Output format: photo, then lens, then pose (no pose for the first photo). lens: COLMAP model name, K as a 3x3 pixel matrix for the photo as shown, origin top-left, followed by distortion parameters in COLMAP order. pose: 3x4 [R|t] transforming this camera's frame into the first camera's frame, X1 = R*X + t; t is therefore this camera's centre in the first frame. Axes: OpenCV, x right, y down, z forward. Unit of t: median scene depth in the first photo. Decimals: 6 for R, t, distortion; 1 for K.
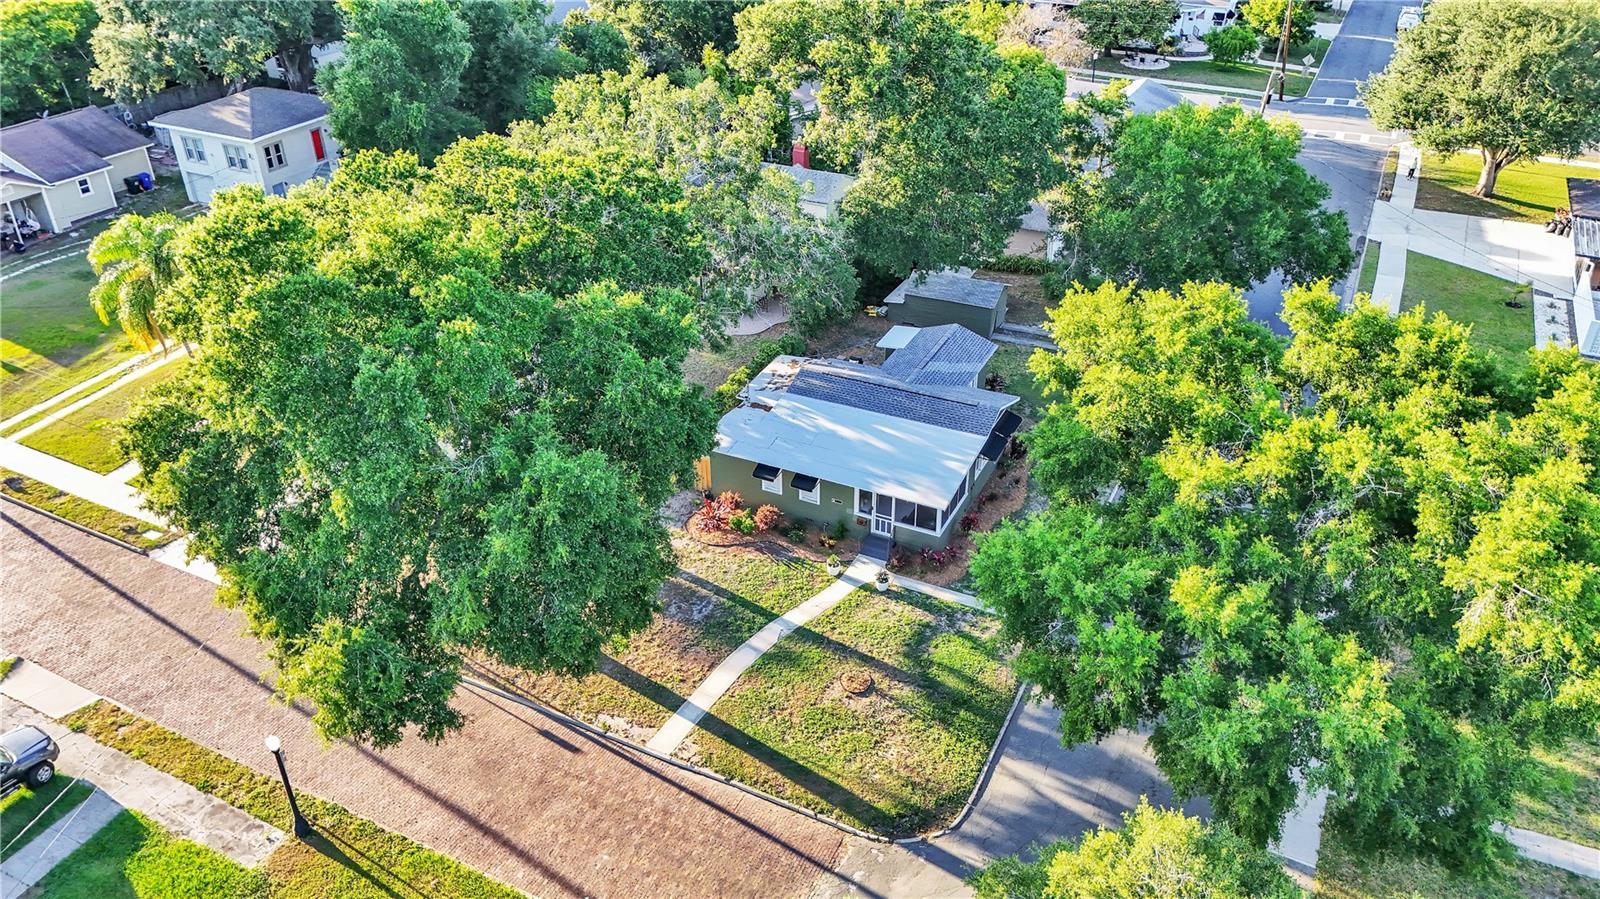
lens RADIAL K [[1178.8, 0, 797.6], [0, 1178.8, 452.1], [0, 0, 1]] dist [0.015612, -0.000131]
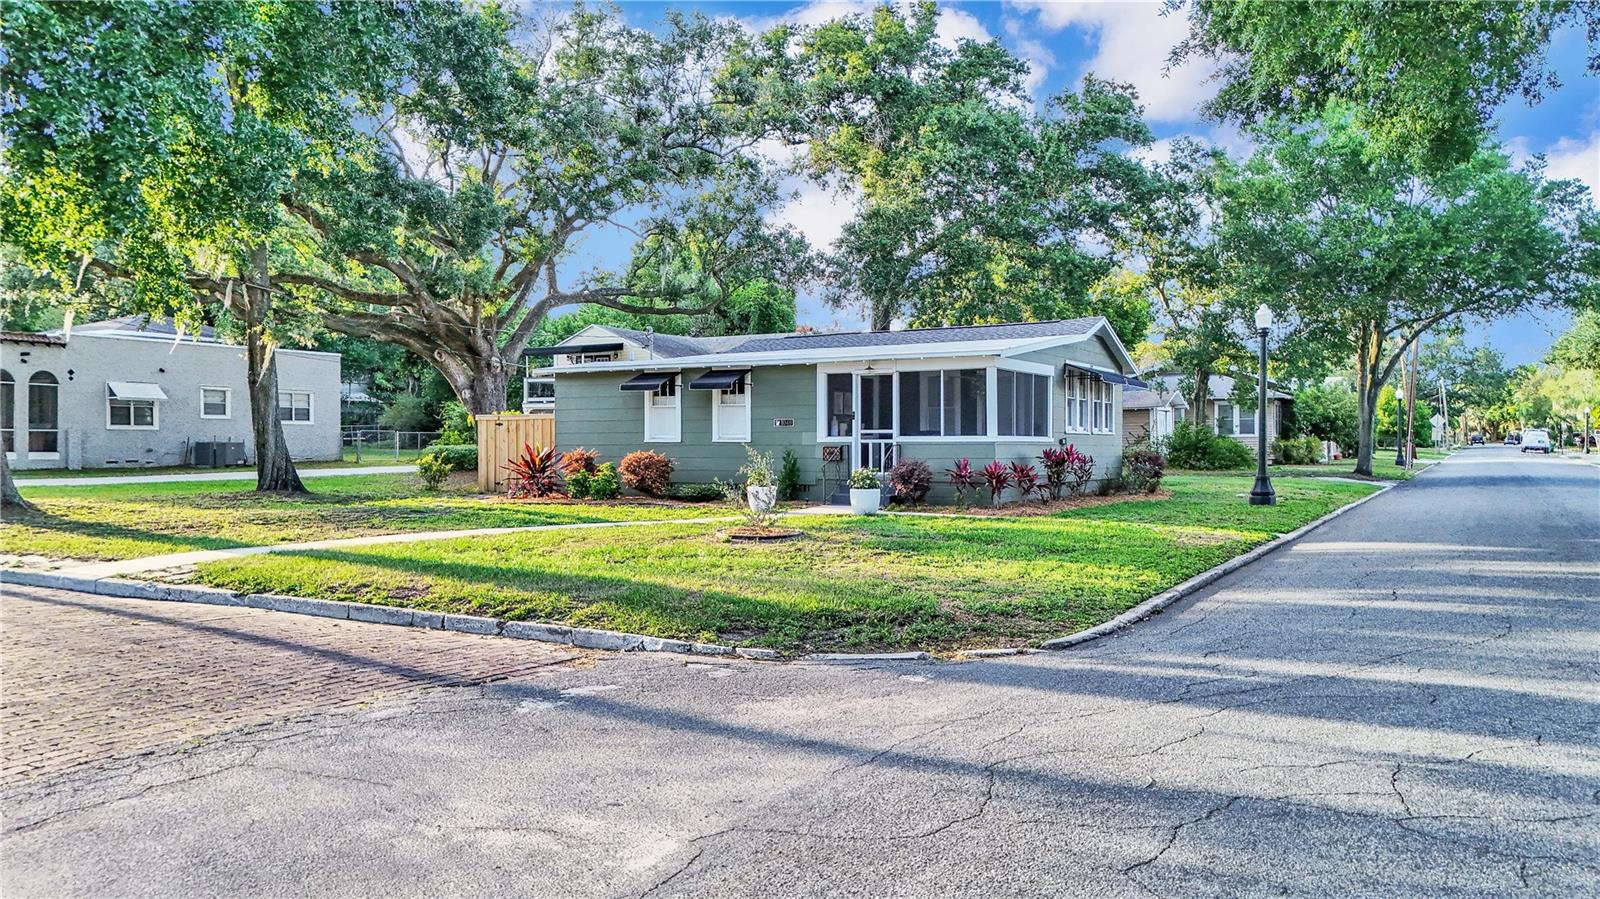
lens RADIAL K [[1178.8, 0, 800.6], [0, 1178.8, 447.3], [0, 0, 1]] dist [0.015612, -0.000131]
pose [[0.998040, 0.001661, -0.062556, 0.073437], [-0.034195, 0.851682, -0.522942, 0.316172], [0.052410, 0.524056, 0.850070, 0.609008]]
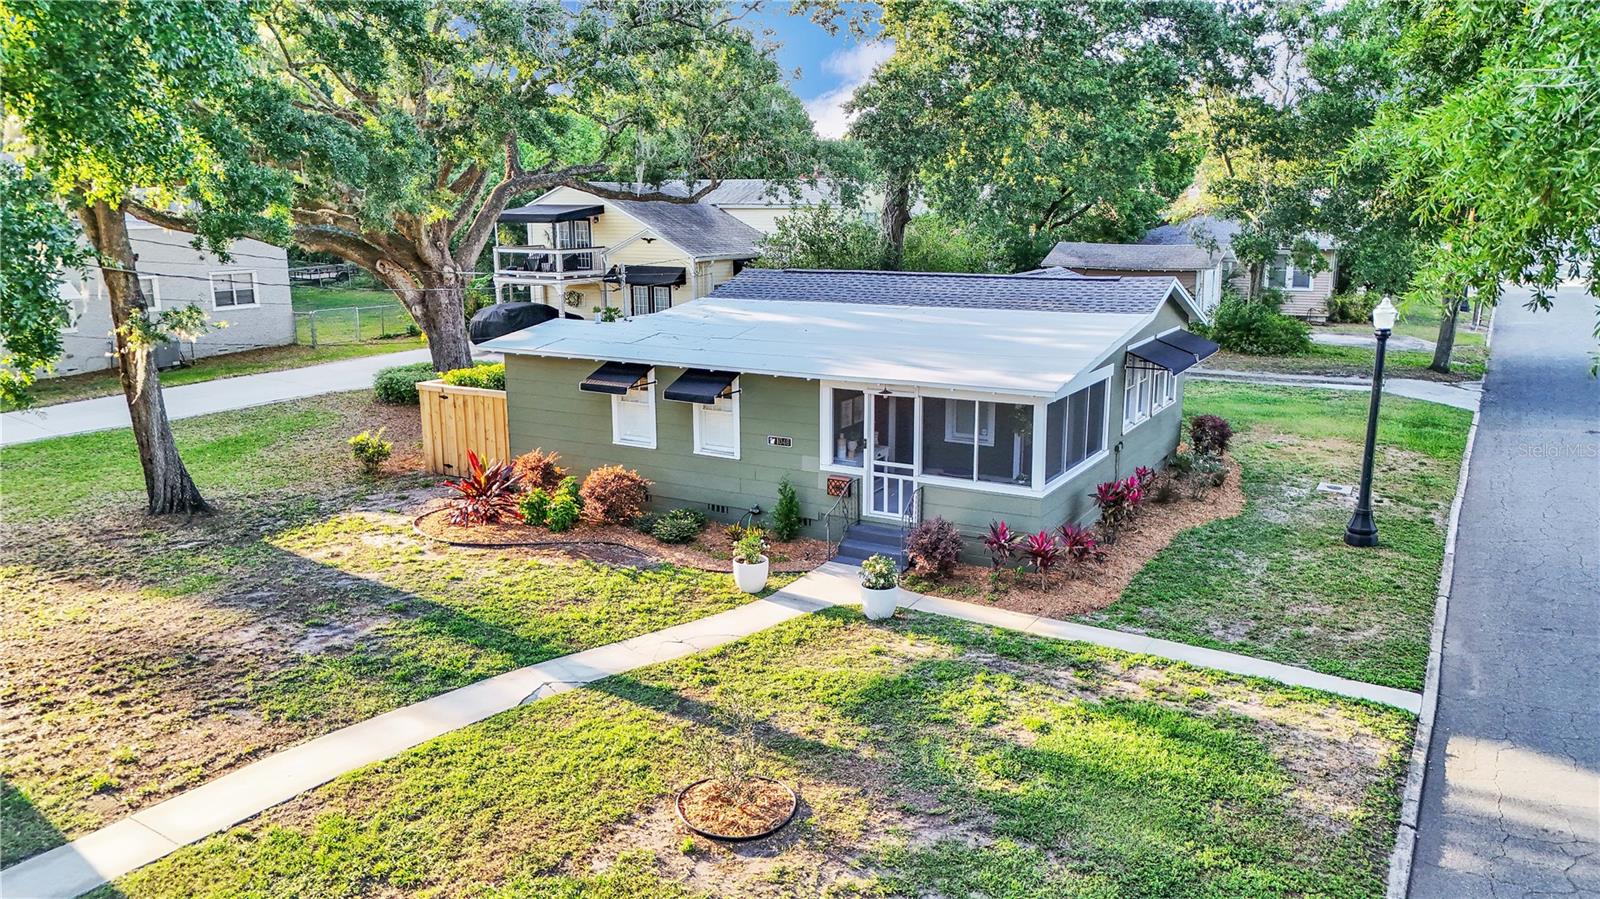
lens RADIAL K [[1178.8, 0, 803.5], [0, 1178.8, 446.6], [0, 0, 1]] dist [0.015612, -0.000131]
pose [[0.997619, 0.013554, -0.067627, 0.070911], [-0.035521, 0.941440, -0.335304, 0.183140], [0.059122, 0.336907, 0.939680, 0.645967]]
